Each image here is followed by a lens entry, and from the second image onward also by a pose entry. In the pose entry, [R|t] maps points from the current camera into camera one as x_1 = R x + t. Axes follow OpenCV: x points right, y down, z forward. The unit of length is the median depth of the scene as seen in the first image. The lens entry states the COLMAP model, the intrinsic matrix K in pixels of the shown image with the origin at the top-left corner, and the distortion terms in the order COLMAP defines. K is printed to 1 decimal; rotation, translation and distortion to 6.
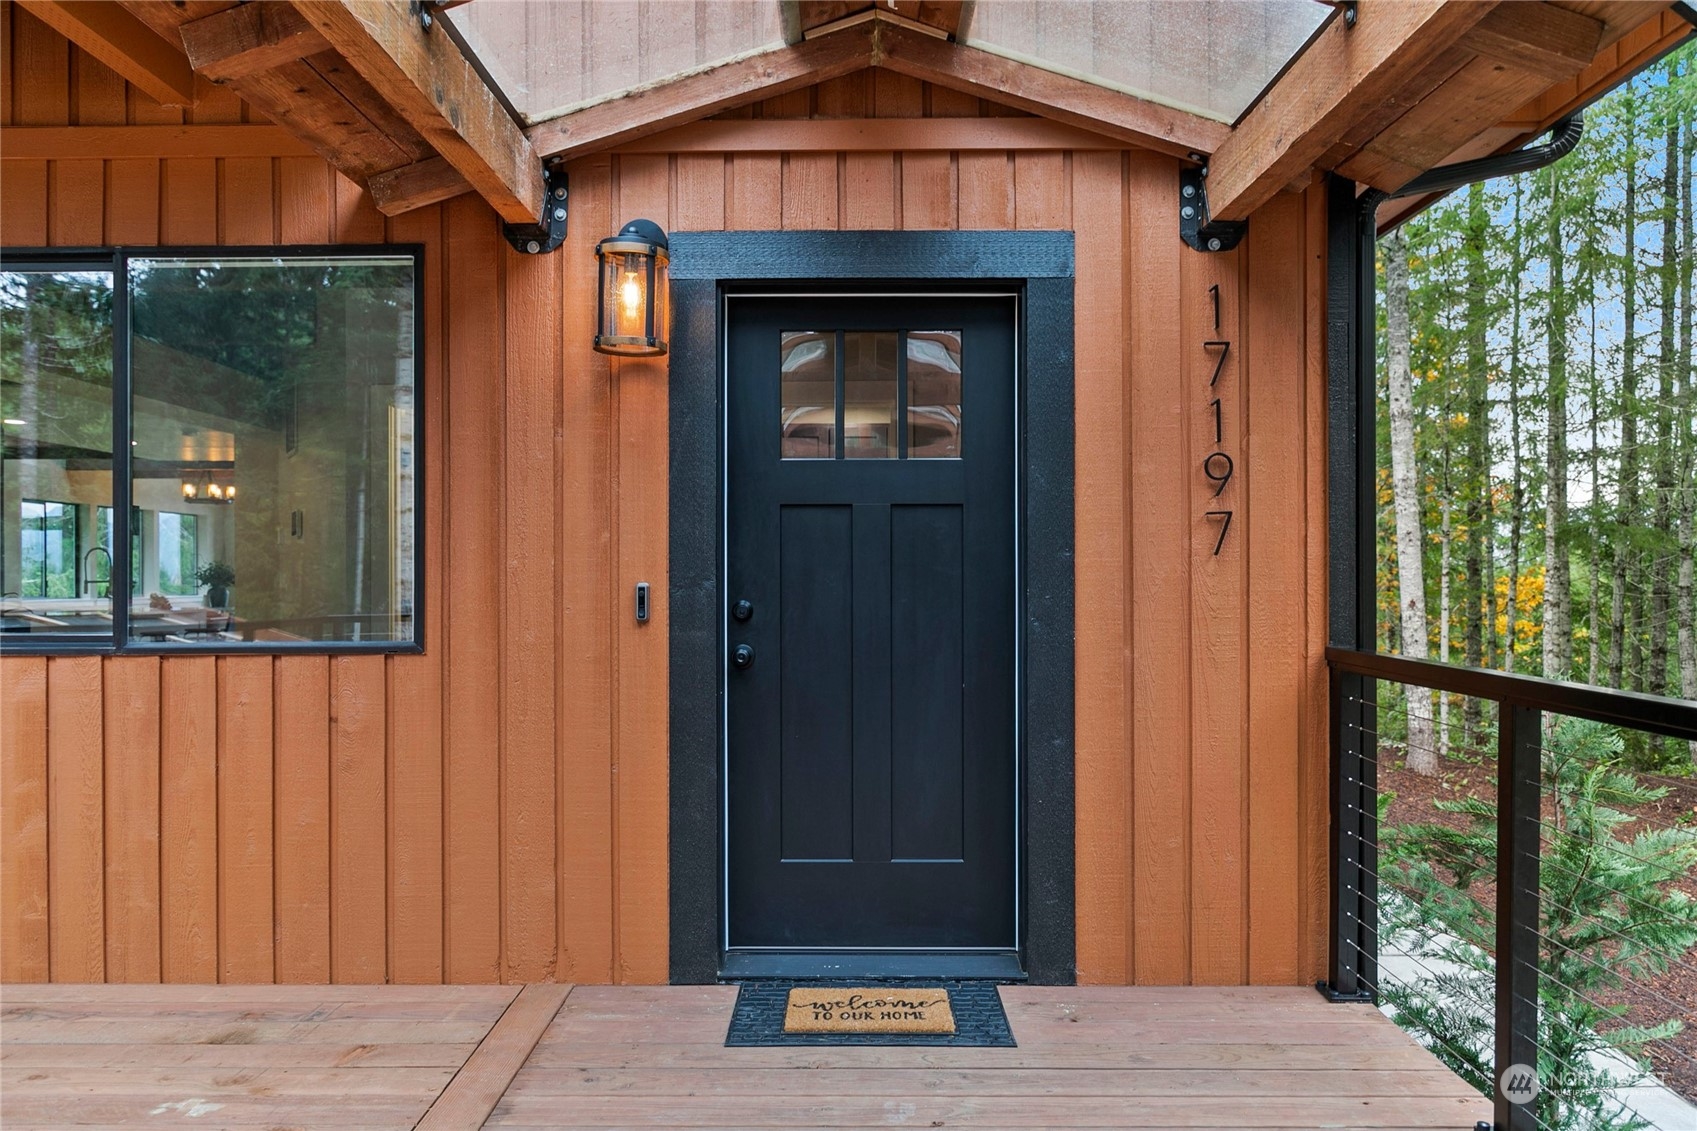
lens RADIAL K [[1155.5, 0, 844.8], [0, 1155.5, 570.1], [0, 0, 1]] dist [0.005895, 0.003304]
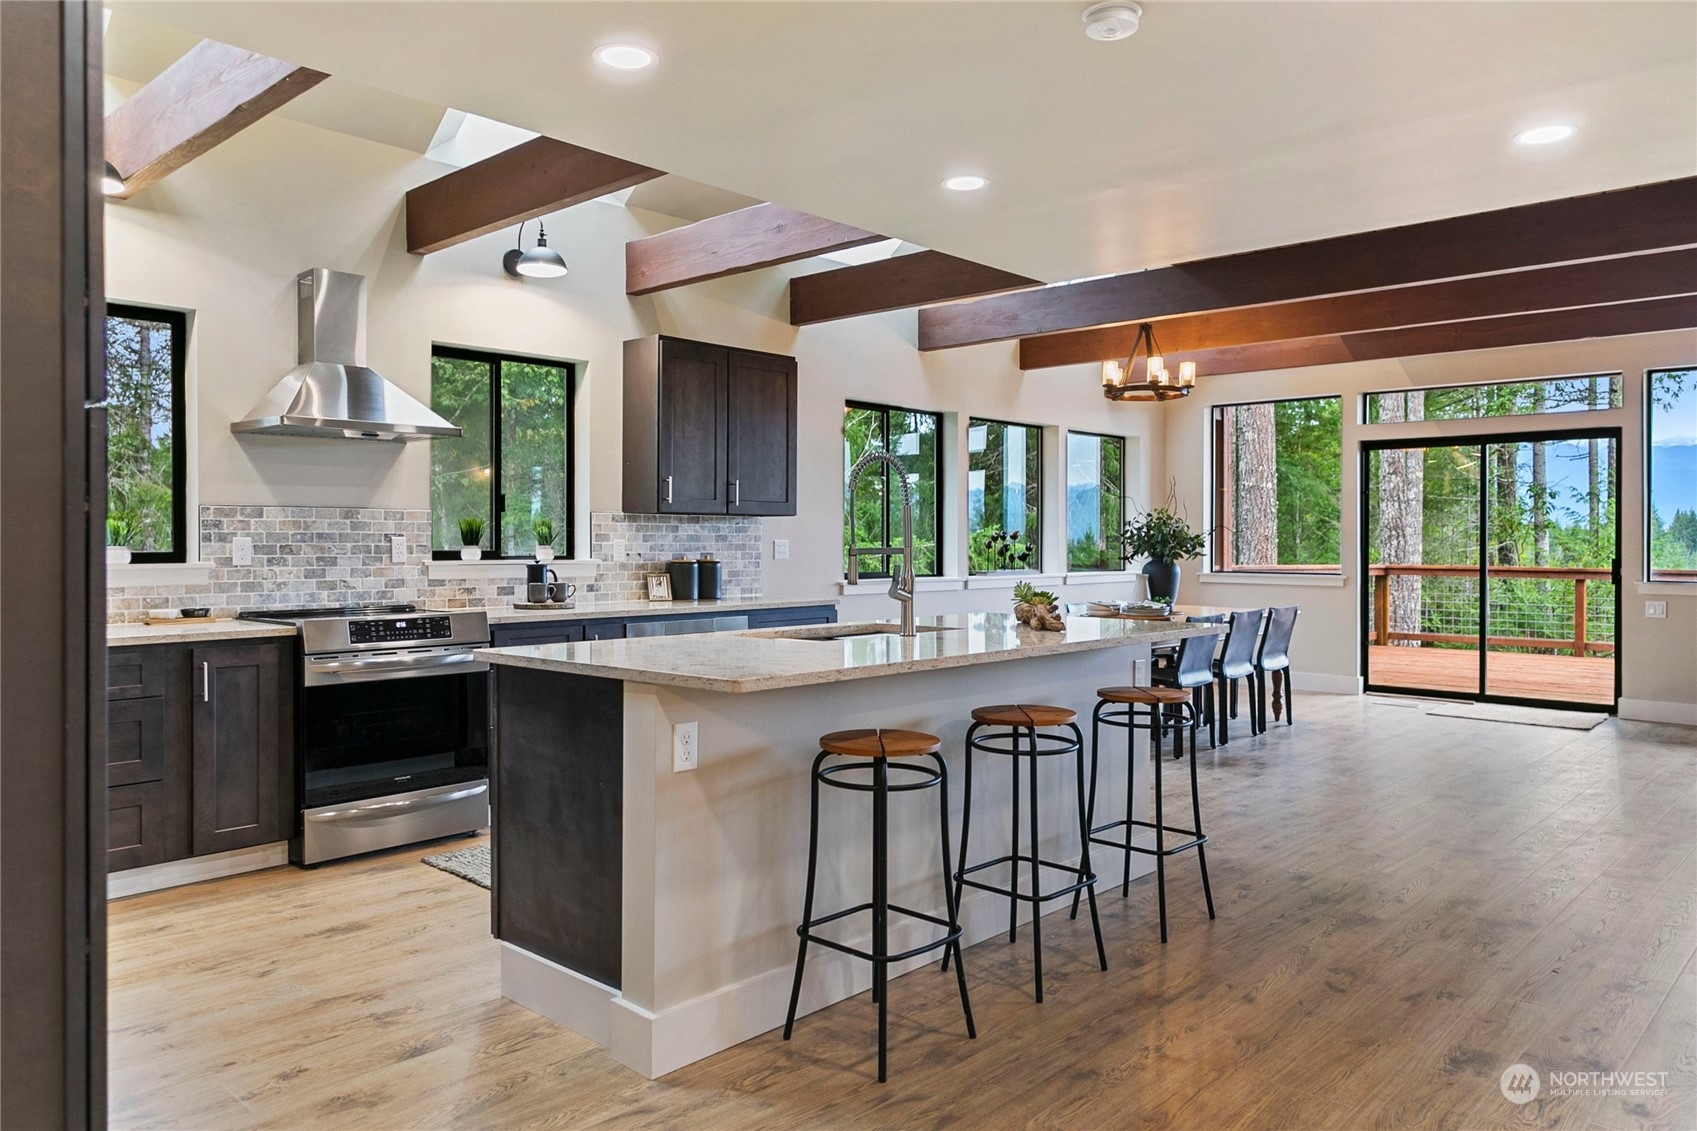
lens RADIAL K [[1155.5, 0, 840.2], [0, 1155.5, 569.9], [0, 0, 1]] dist [0.005895, 0.003304]
pose [[0.720787, 0.017971, -0.692923, -0.291286], [0.000599, 0.999647, 0.026548, 0.005692], [0.693156, -0.019550, 0.720522, 0.536296]]
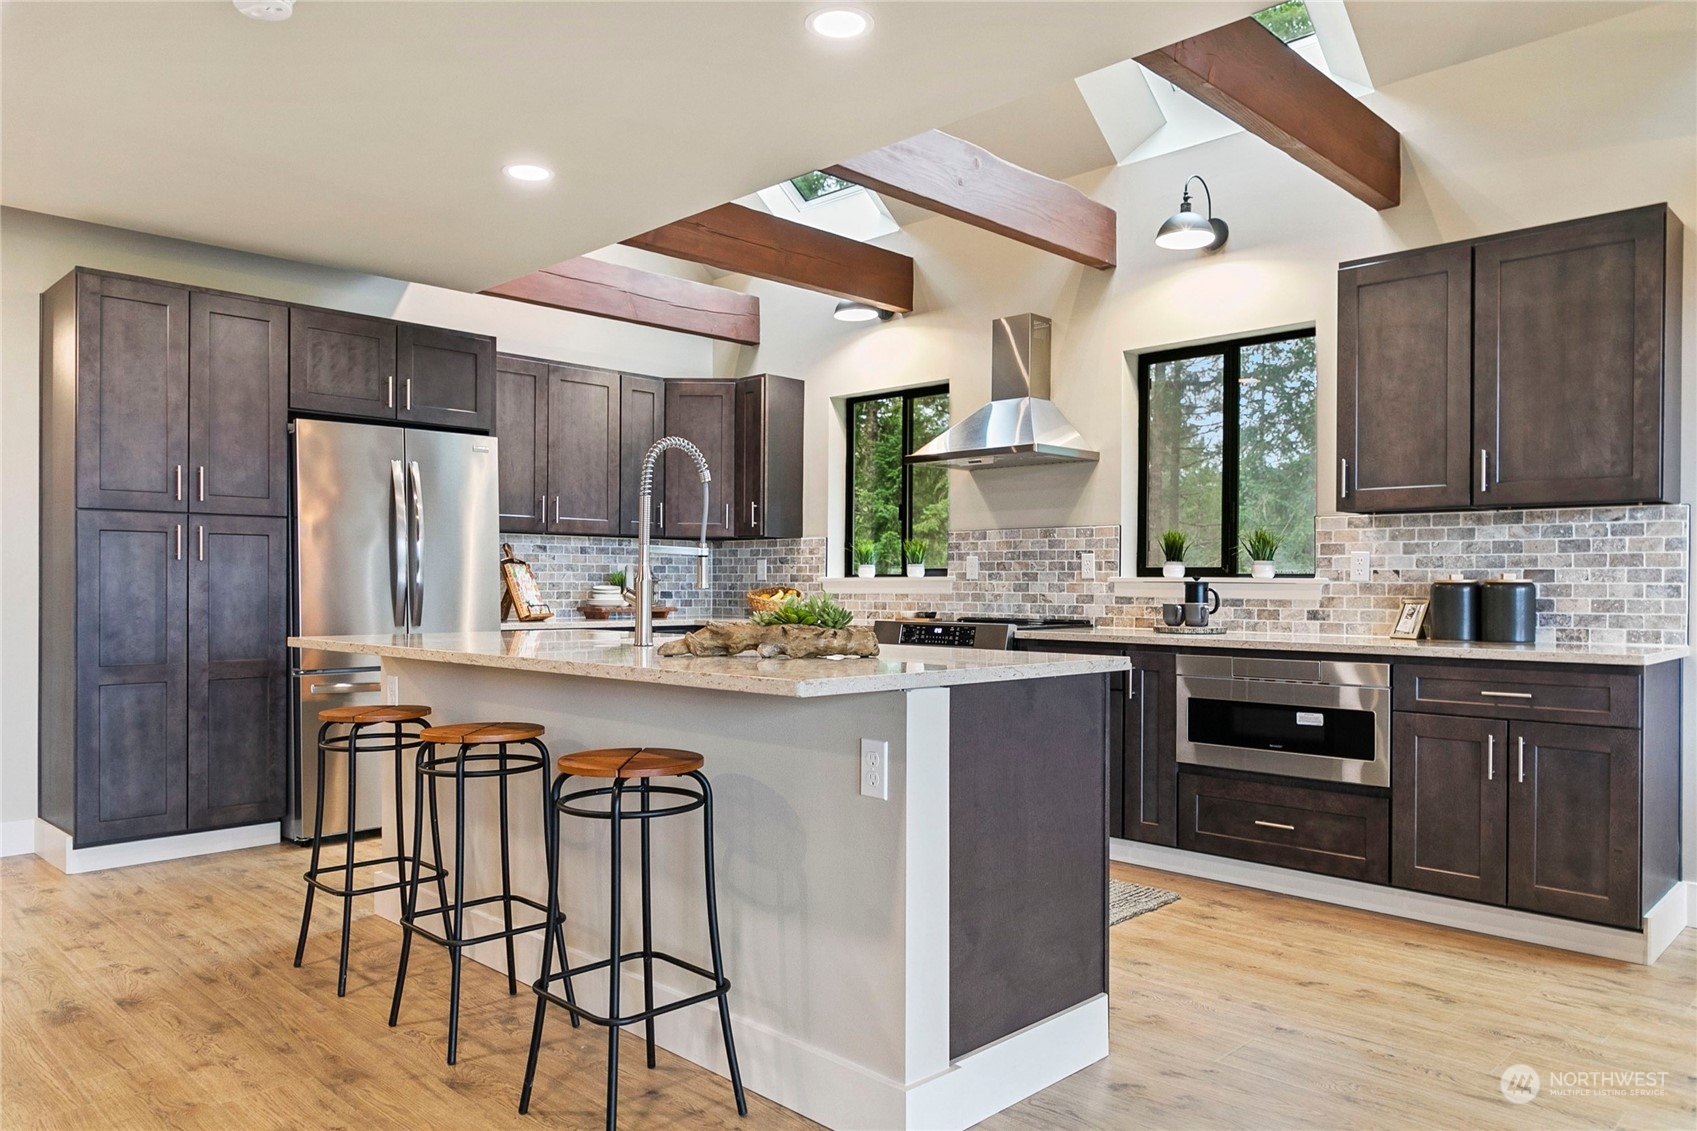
lens RADIAL K [[1155.5, 0, 815.5], [0, 1155.5, 559.3], [0, 0, 1]] dist [0.005895, 0.003304]
pose [[-0.712256, -0.017520, -0.701701, -0.321579], [-0.002730, 0.999750, -0.022191, 0.015121], [0.701914, -0.013890, -0.712126, 0.900223]]
